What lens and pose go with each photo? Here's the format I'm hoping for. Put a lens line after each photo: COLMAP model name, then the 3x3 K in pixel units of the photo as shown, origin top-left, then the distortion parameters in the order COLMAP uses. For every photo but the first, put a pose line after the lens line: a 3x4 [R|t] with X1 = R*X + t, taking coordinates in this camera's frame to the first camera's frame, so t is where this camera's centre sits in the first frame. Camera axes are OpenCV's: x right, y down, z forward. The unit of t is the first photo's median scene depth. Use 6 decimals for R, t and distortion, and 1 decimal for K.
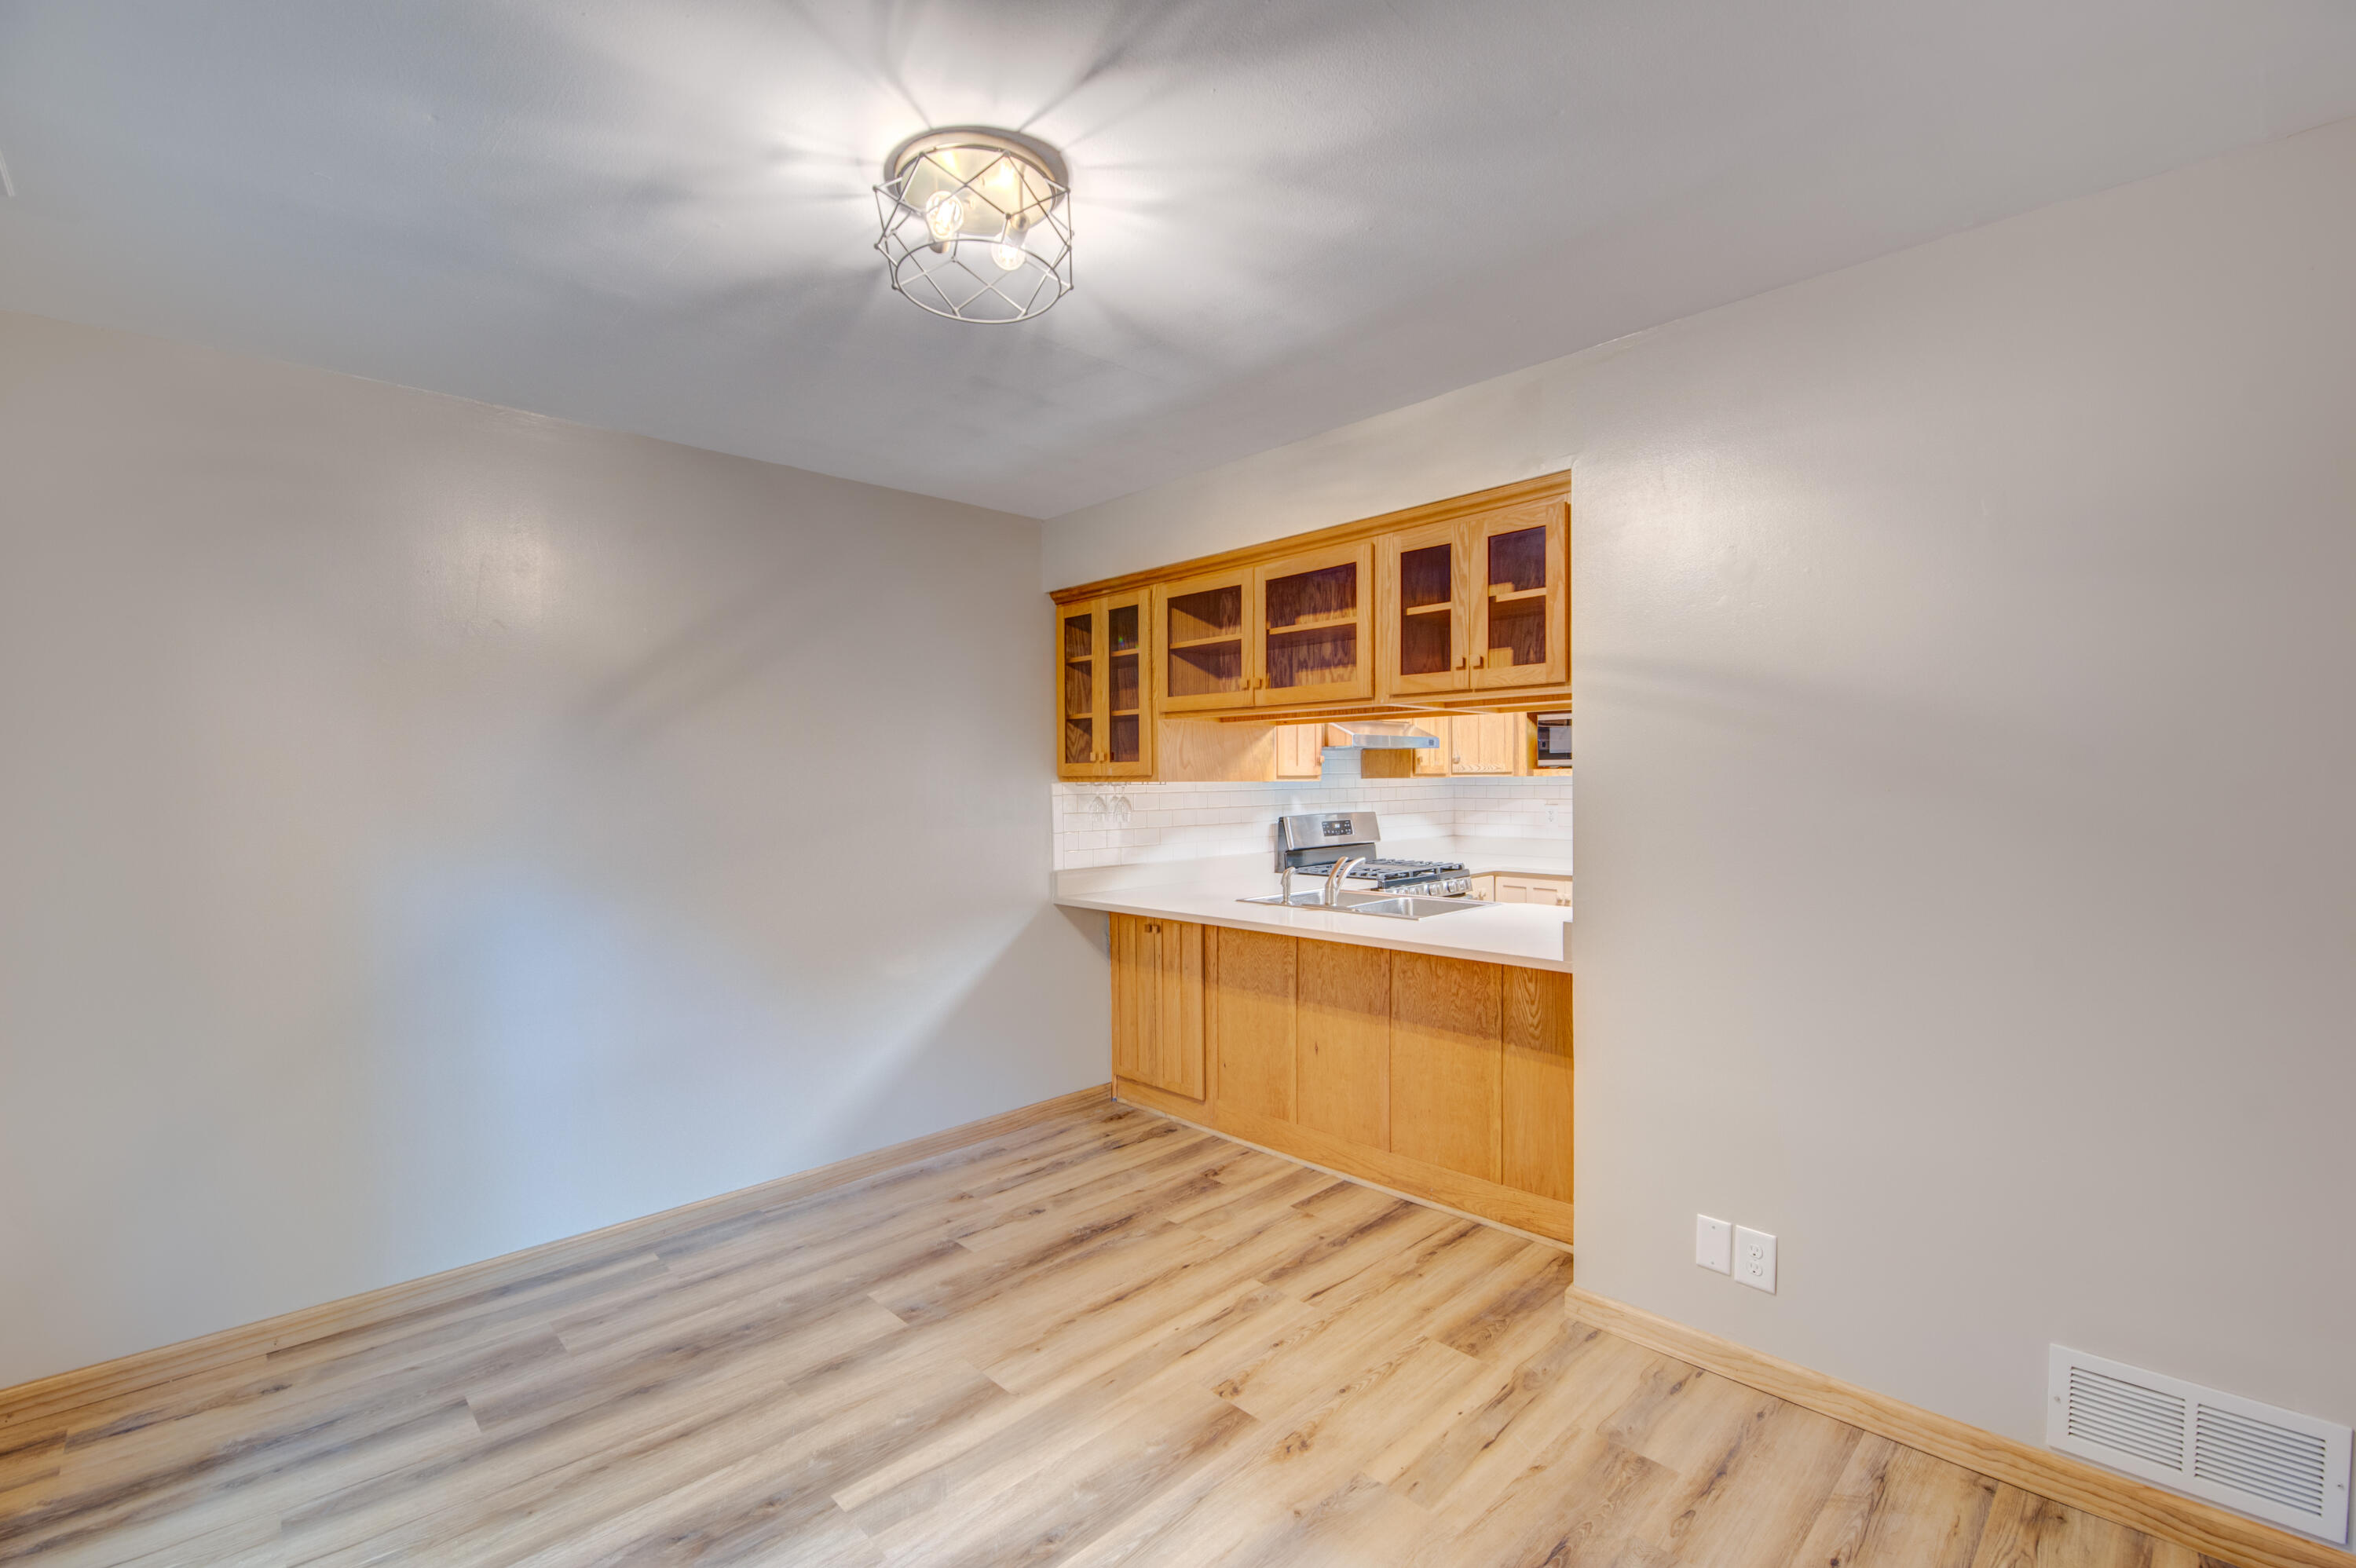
lens RADIAL K [[1027.5, 0, 1189.5], [0, 1027.5, 811.3], [0, 0, 1]] dist [-0.000134, -0.009900]
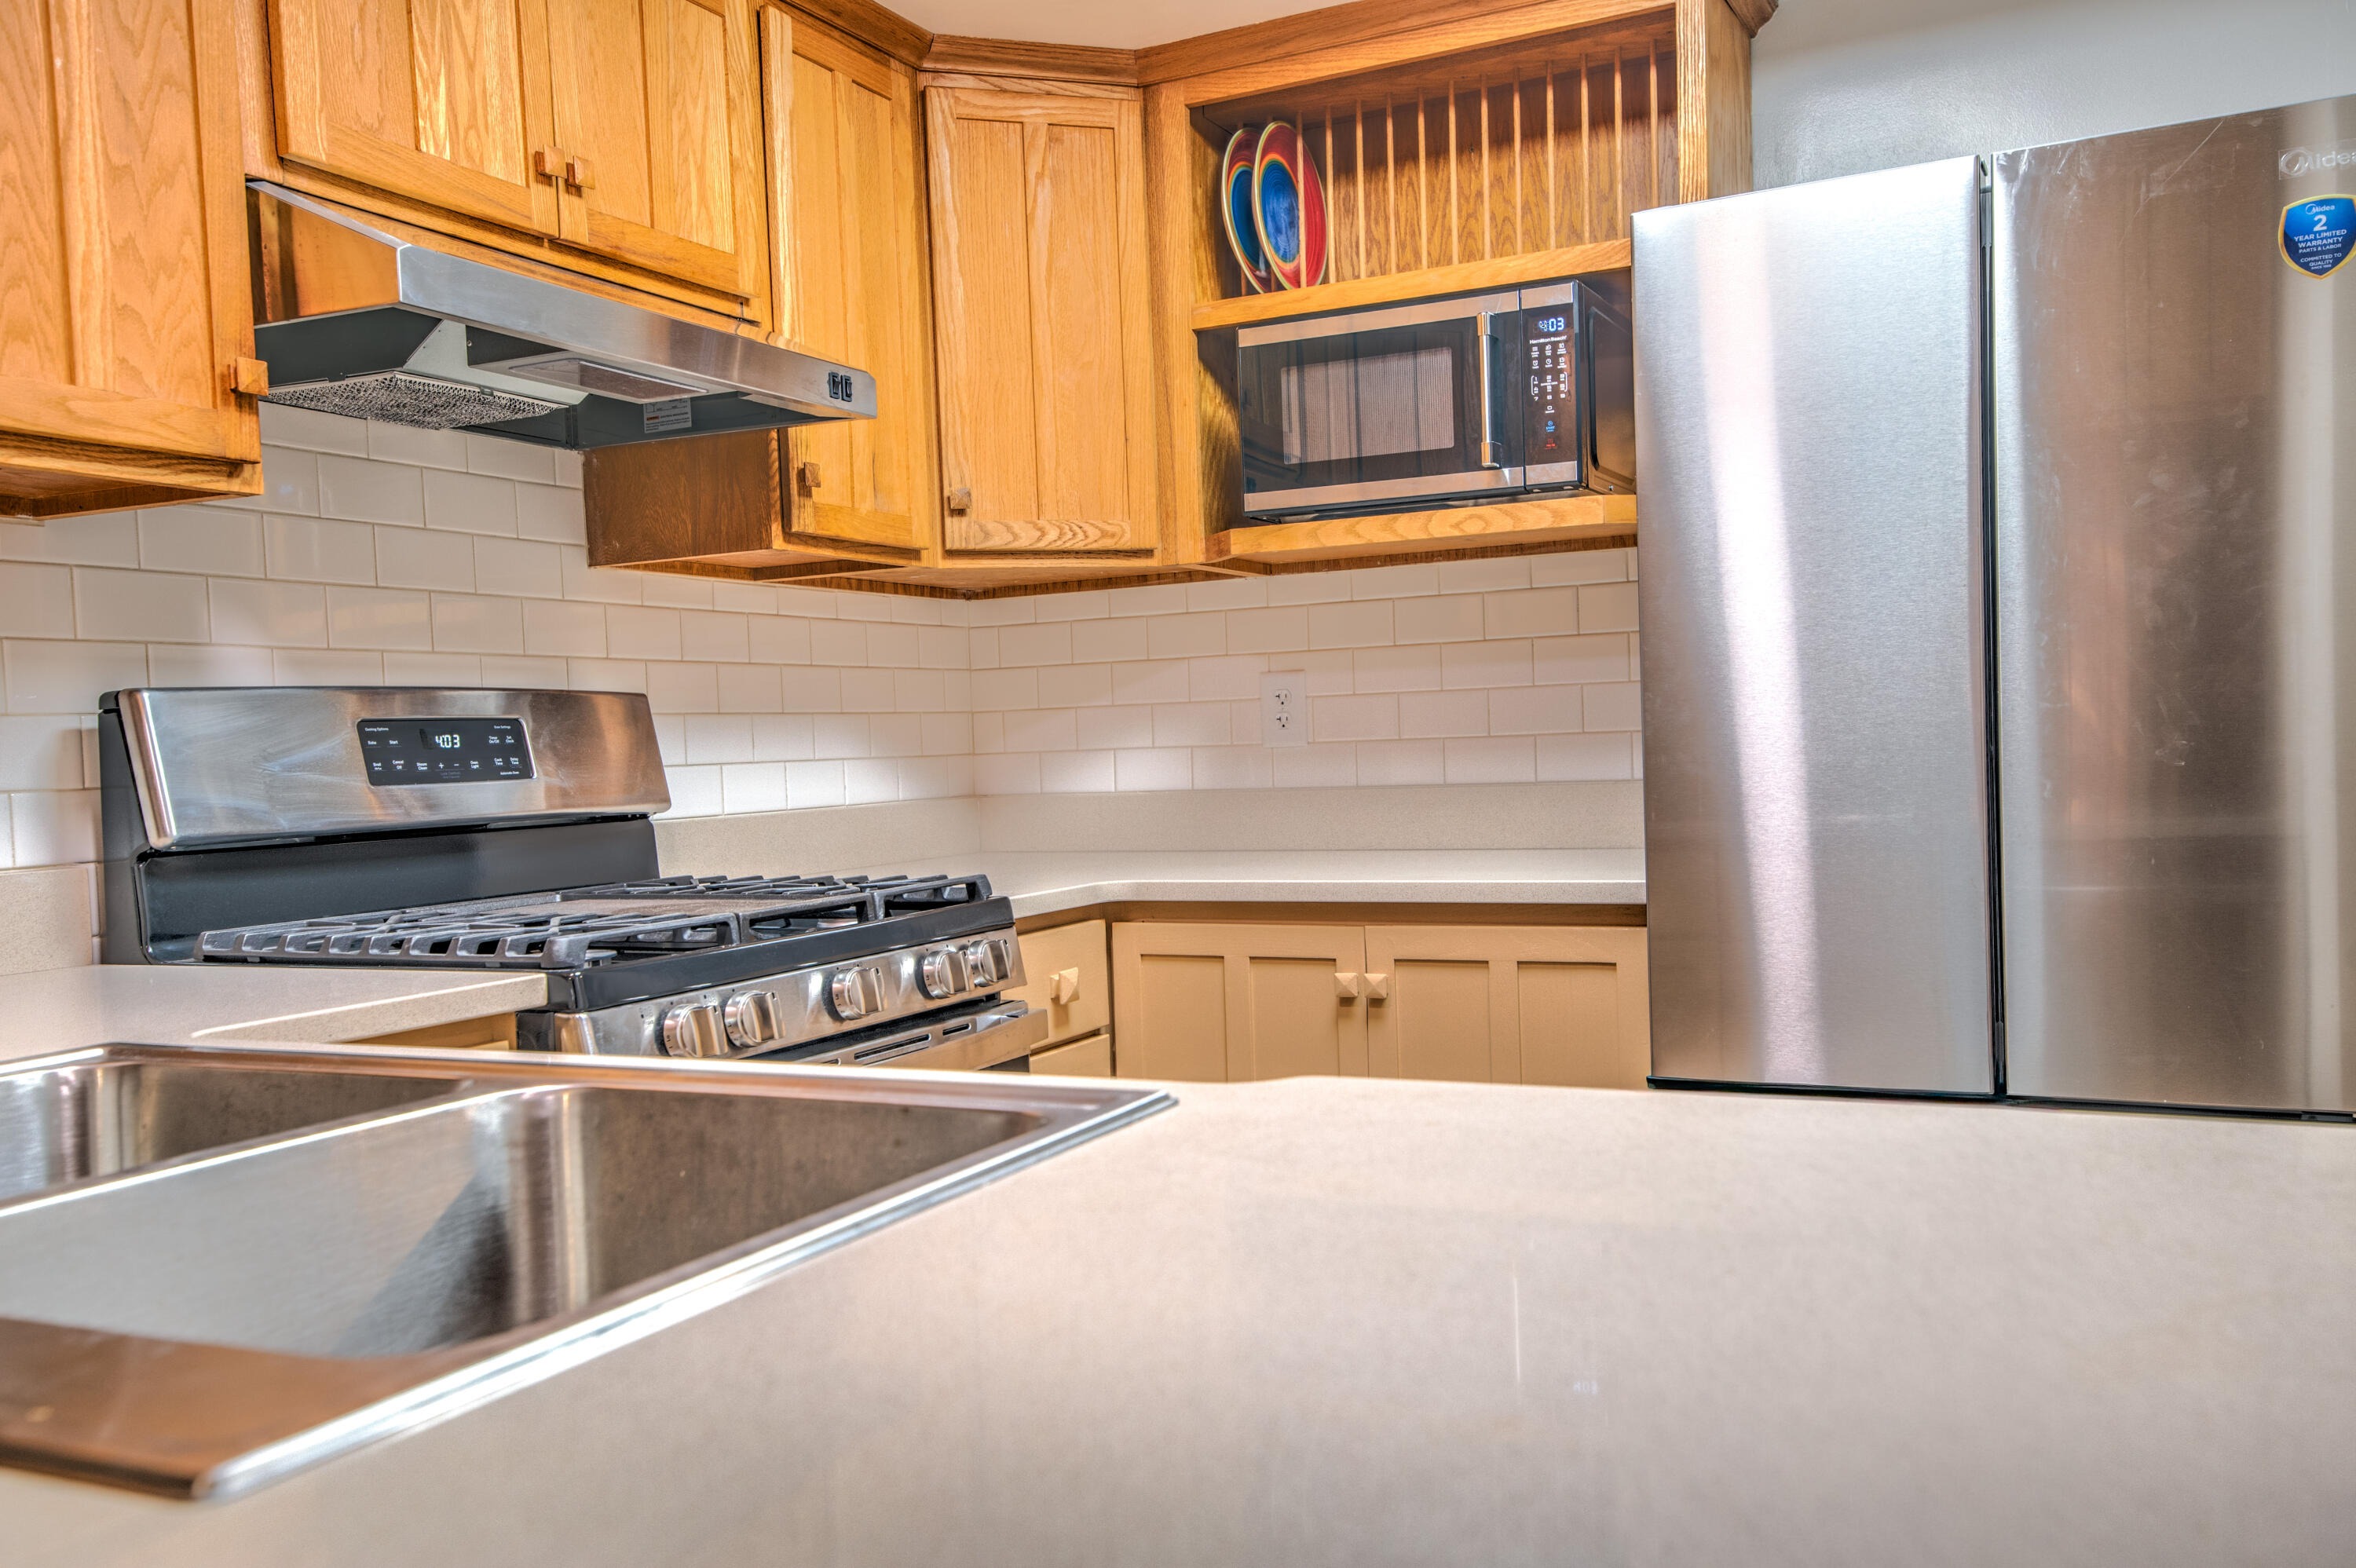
lens RADIAL K [[1954.8, 0, 1184.9], [0, 1954.8, 806.0], [0, 0, 1]] dist [0.046131, -0.000473]
pose [[0.944595, -0.032642, 0.326612, 0.156180], [0.034618, 0.999401, -0.000239, 0.035144], [-0.326408, 0.011532, 0.945159, 0.531261]]
